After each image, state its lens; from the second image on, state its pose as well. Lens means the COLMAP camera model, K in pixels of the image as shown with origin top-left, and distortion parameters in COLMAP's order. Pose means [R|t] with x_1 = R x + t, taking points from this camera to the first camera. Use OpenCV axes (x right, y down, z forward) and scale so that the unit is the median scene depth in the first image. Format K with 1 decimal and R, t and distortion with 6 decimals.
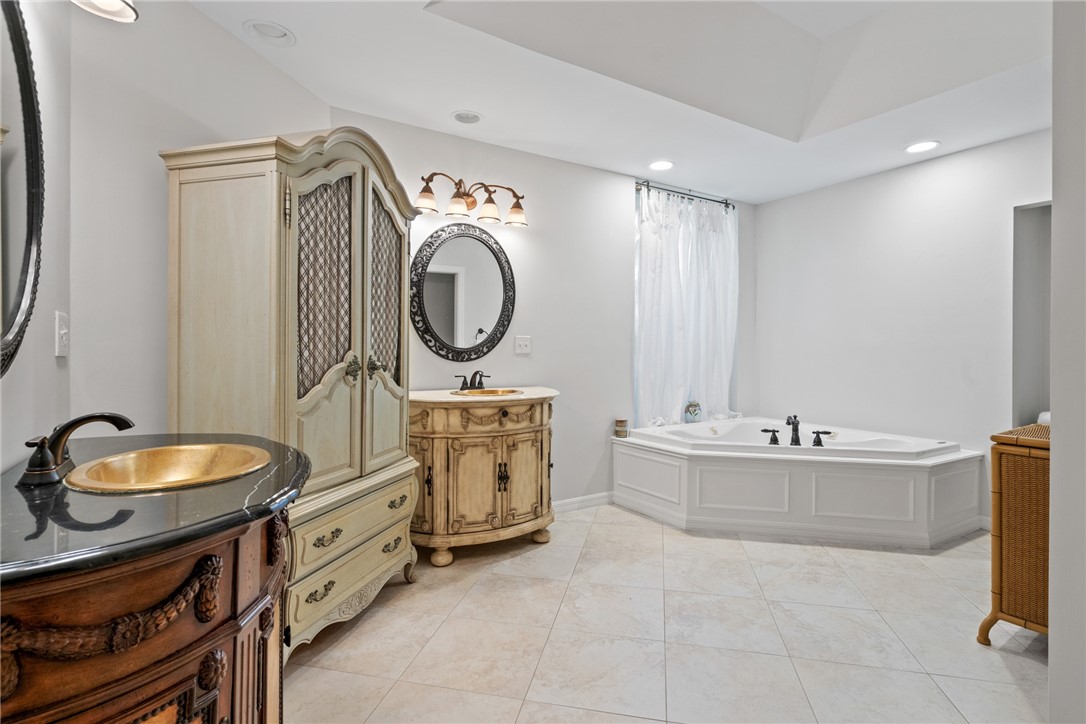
lens RADIAL K [[503.6, 0, 552.1], [0, 503.6, 350.9], [0, 0, 1]] dist [-0.001939, 0.000249]
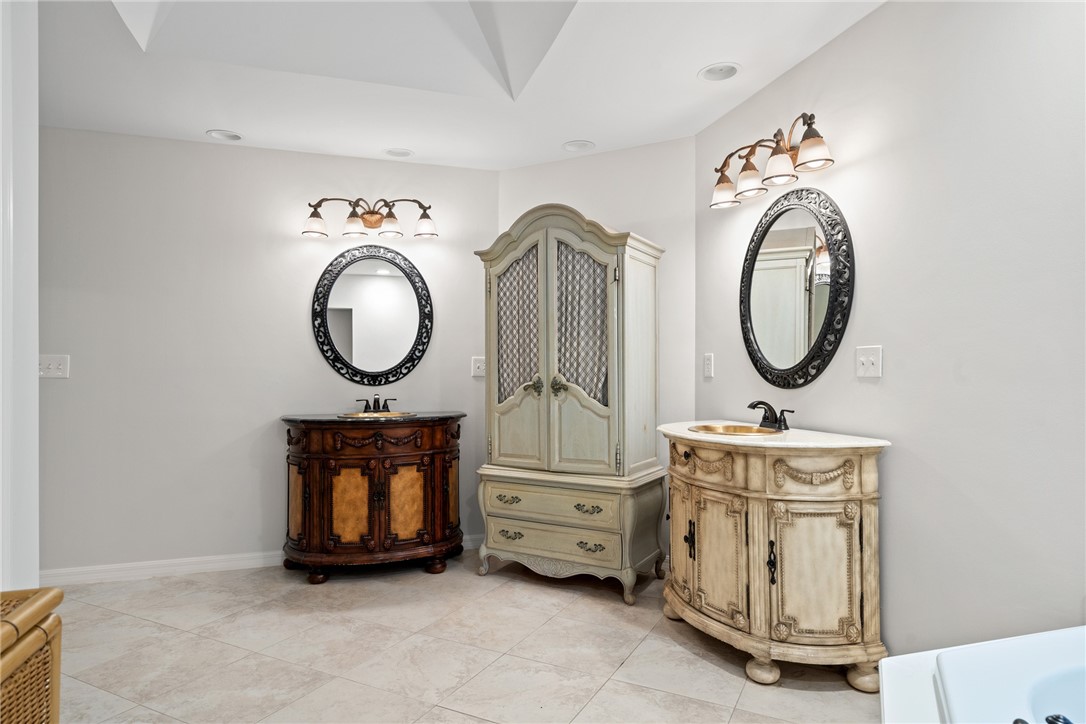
lens RADIAL K [[632.3, 0, 553.3], [0, 632.3, 373.0], [0, 0, 1]] dist [0.005225, 0.000971]
pose [[-0.238543, -0.005704, -0.971115, 1.175929], [-0.000984, 0.999984, -0.005631, 0.008316], [0.971131, -0.000387, -0.238545, 1.379199]]
